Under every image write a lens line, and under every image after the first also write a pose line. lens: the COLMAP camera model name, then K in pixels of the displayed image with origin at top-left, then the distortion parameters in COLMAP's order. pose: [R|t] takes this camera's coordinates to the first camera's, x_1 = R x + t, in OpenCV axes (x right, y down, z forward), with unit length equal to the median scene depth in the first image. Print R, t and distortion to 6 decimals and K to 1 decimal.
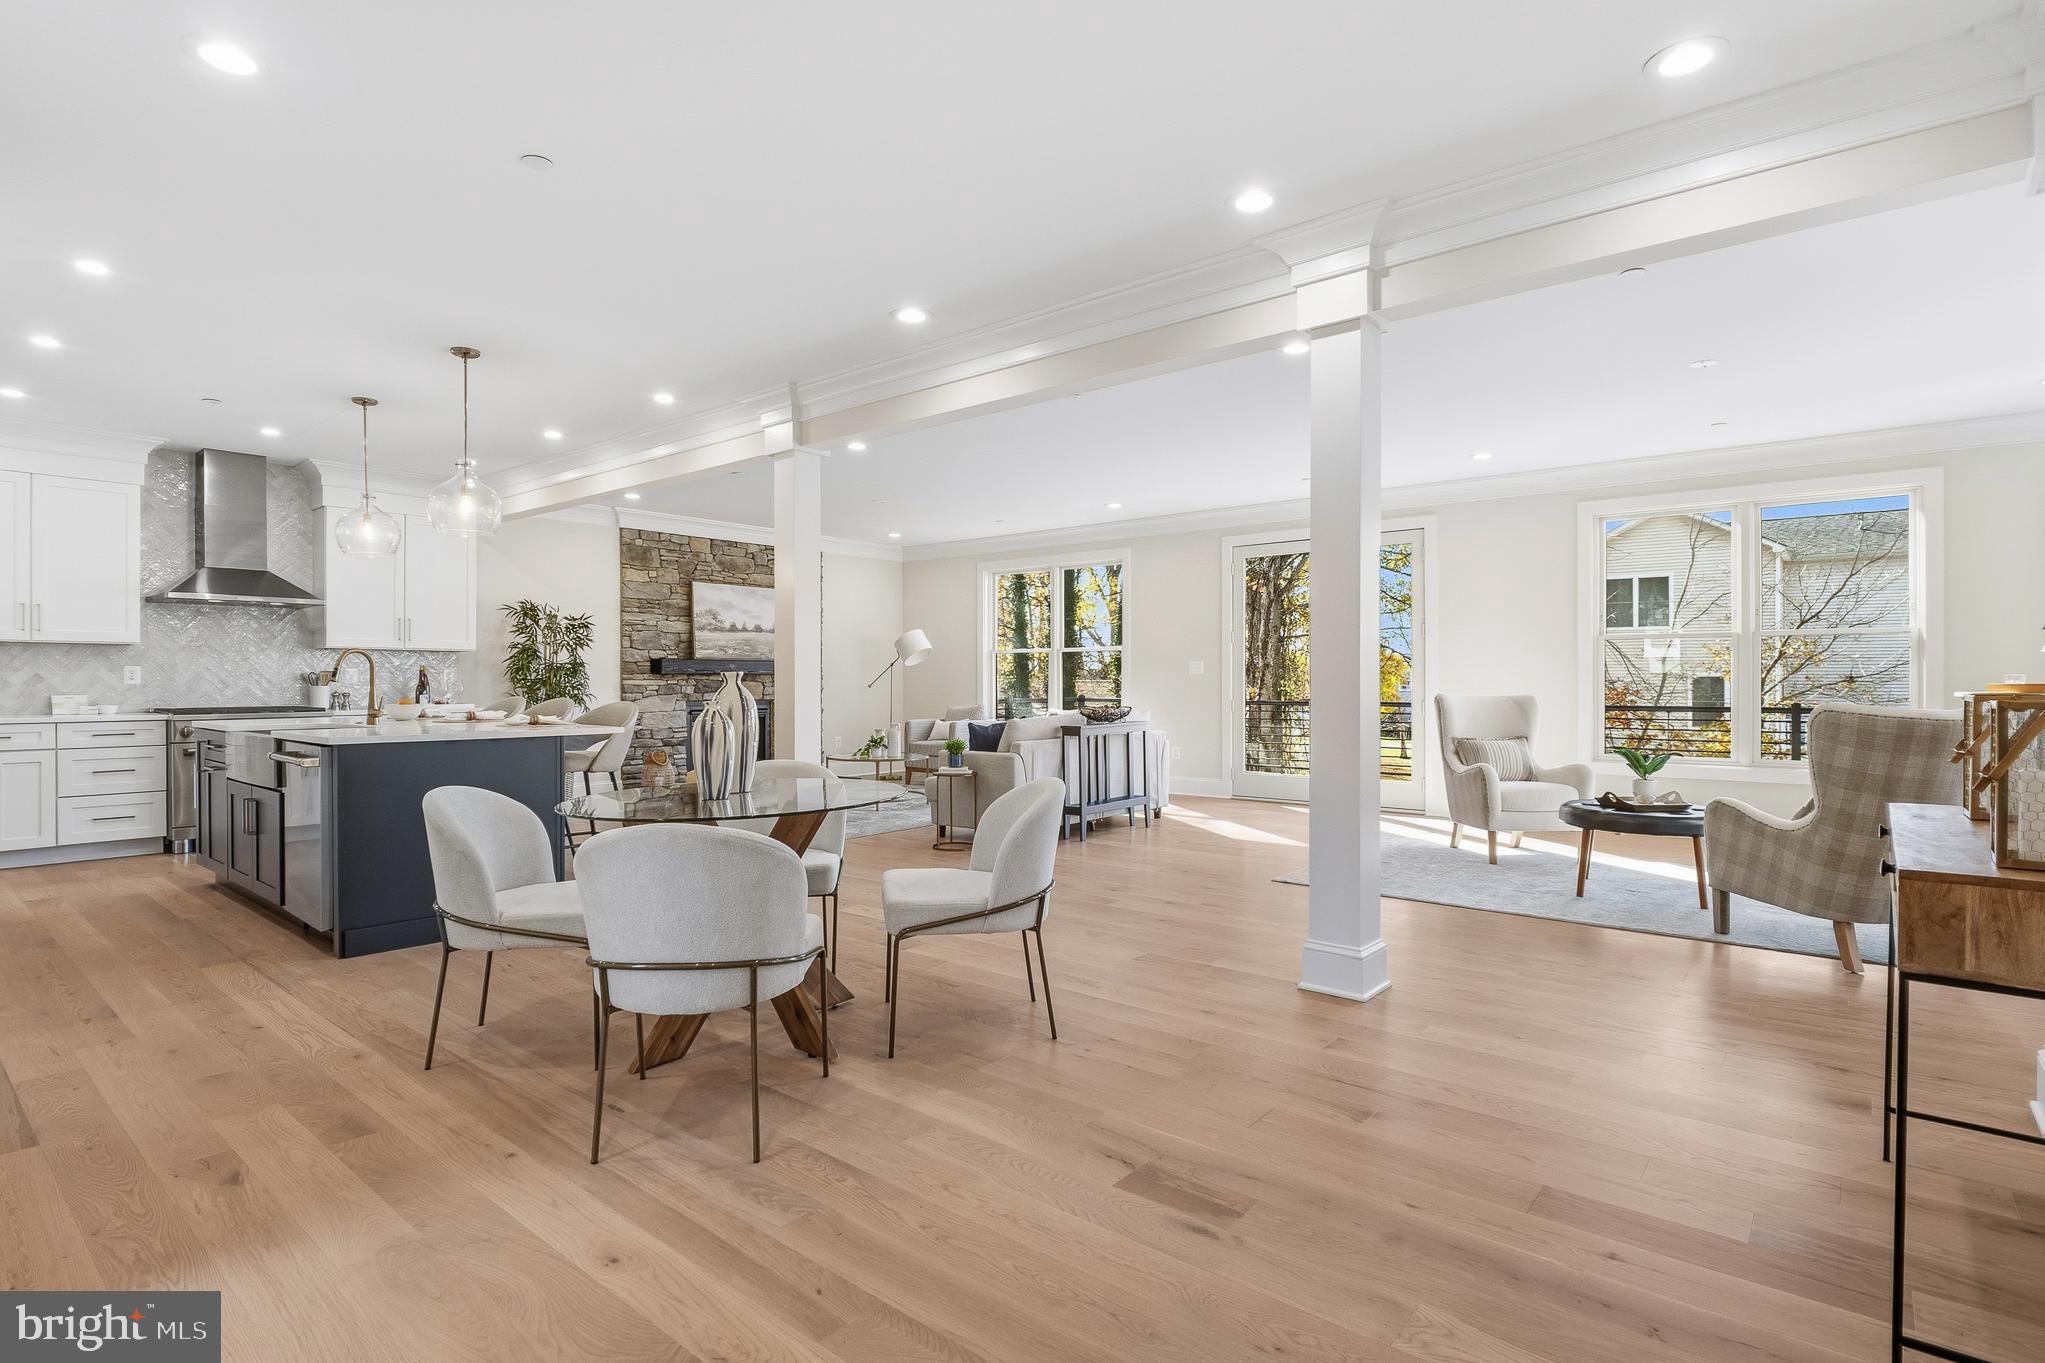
lens RADIAL K [[1009.3, 0, 1015.4], [0, 1009.3, 684.4], [0, 0, 1]] dist [-0.000348, -0.014982]
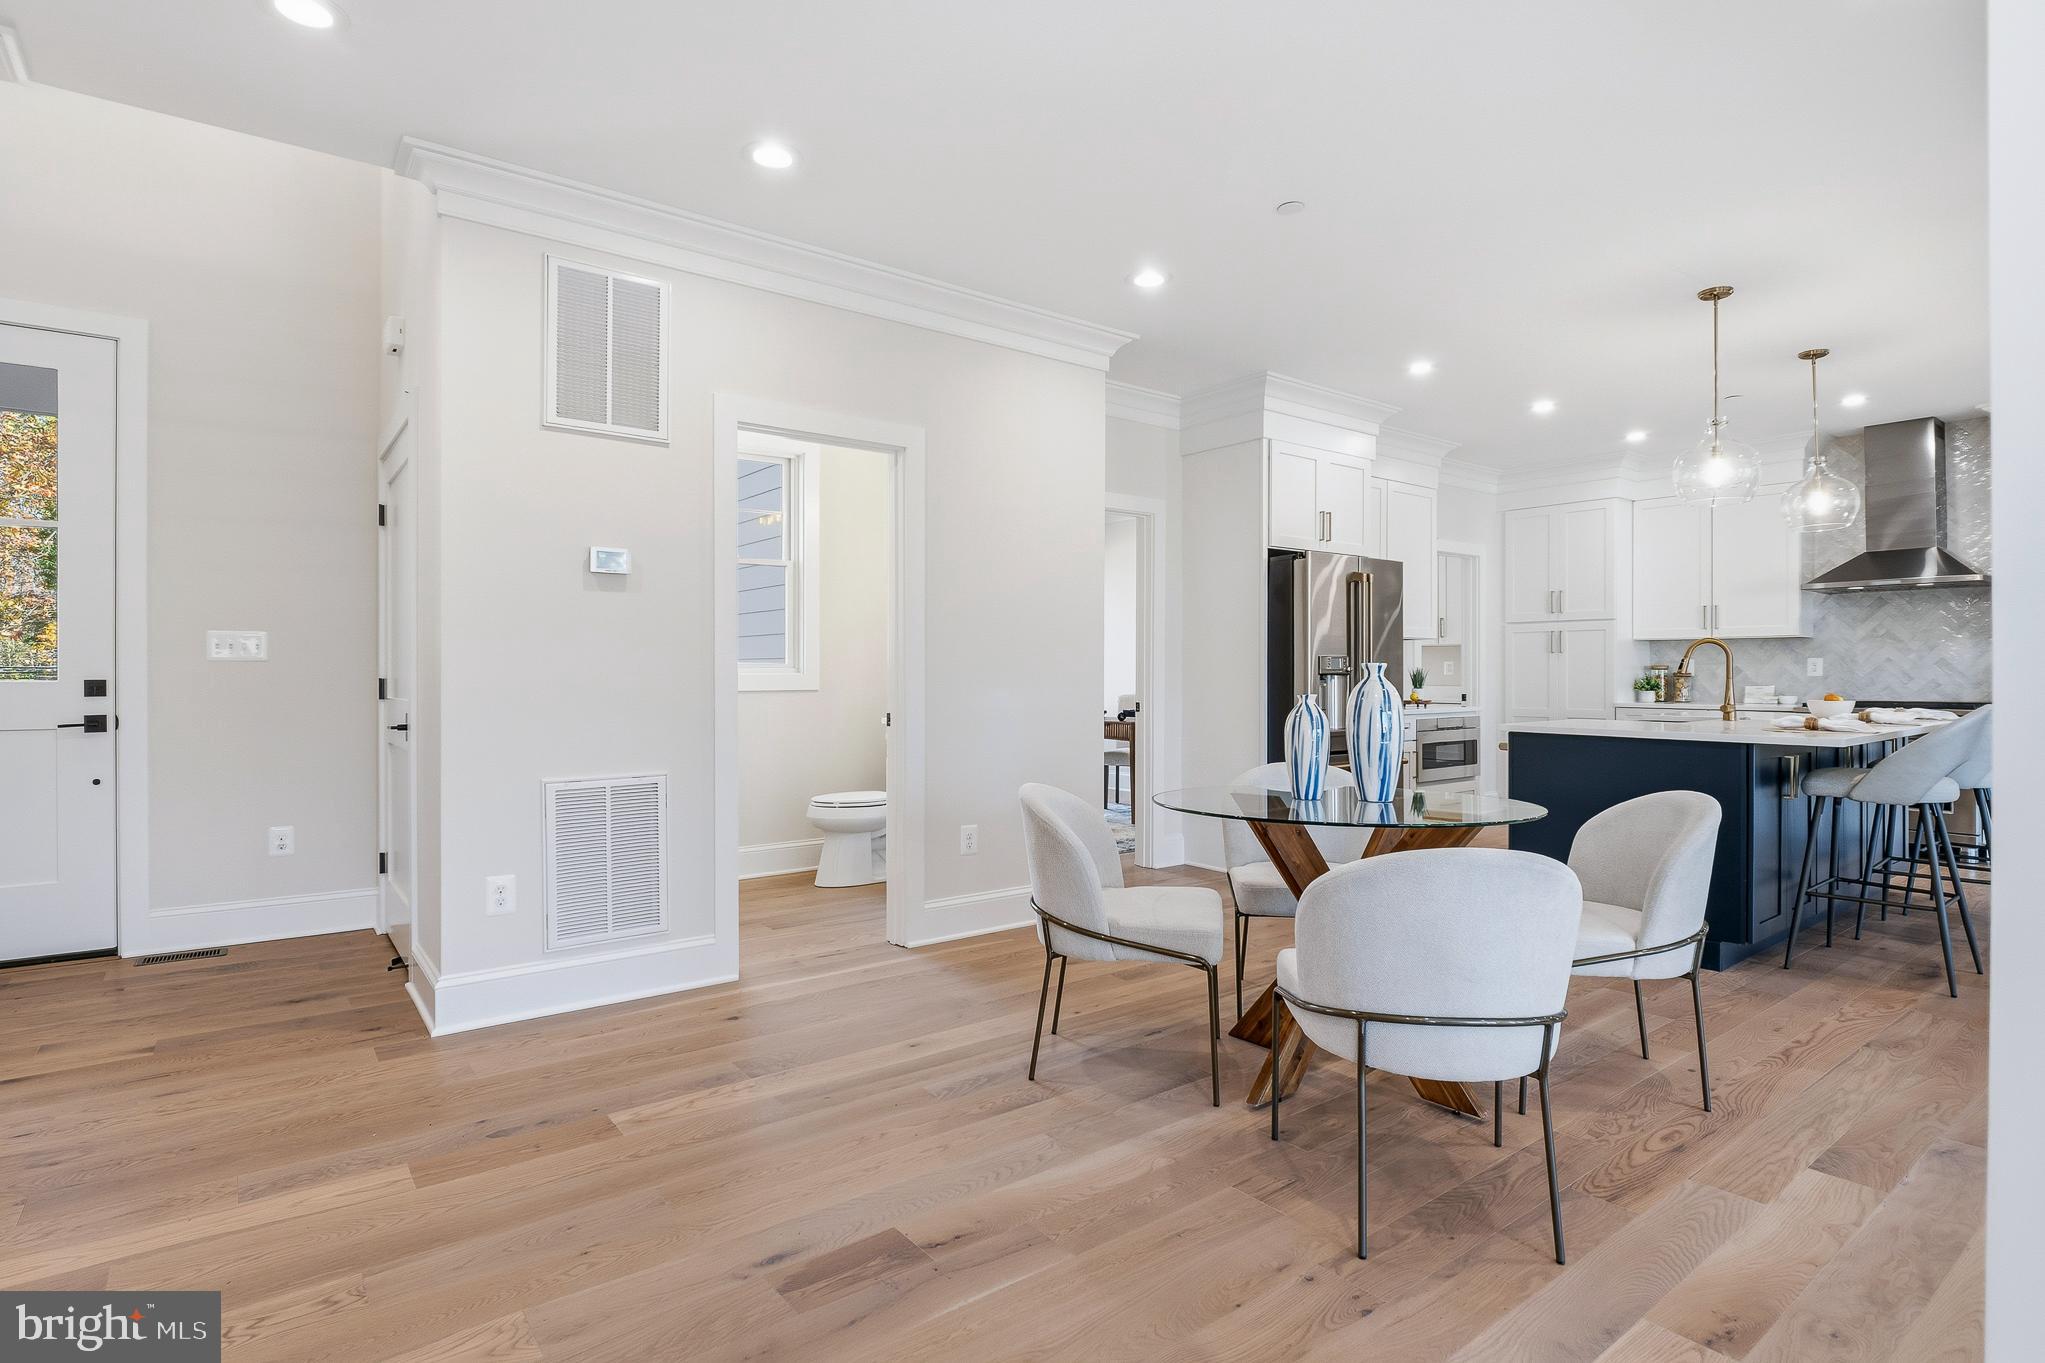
lens RADIAL K [[1042.7, 0, 1015.1], [0, 1042.7, 678.5], [0, 0, 1]] dist [-0.000383, -0.017577]
pose [[-0.219693, 0.006925, -0.975544, 0.299076], [-0.003515, 0.999963, 0.007890, -0.002715], [0.975563, 0.005162, -0.219661, 0.396025]]
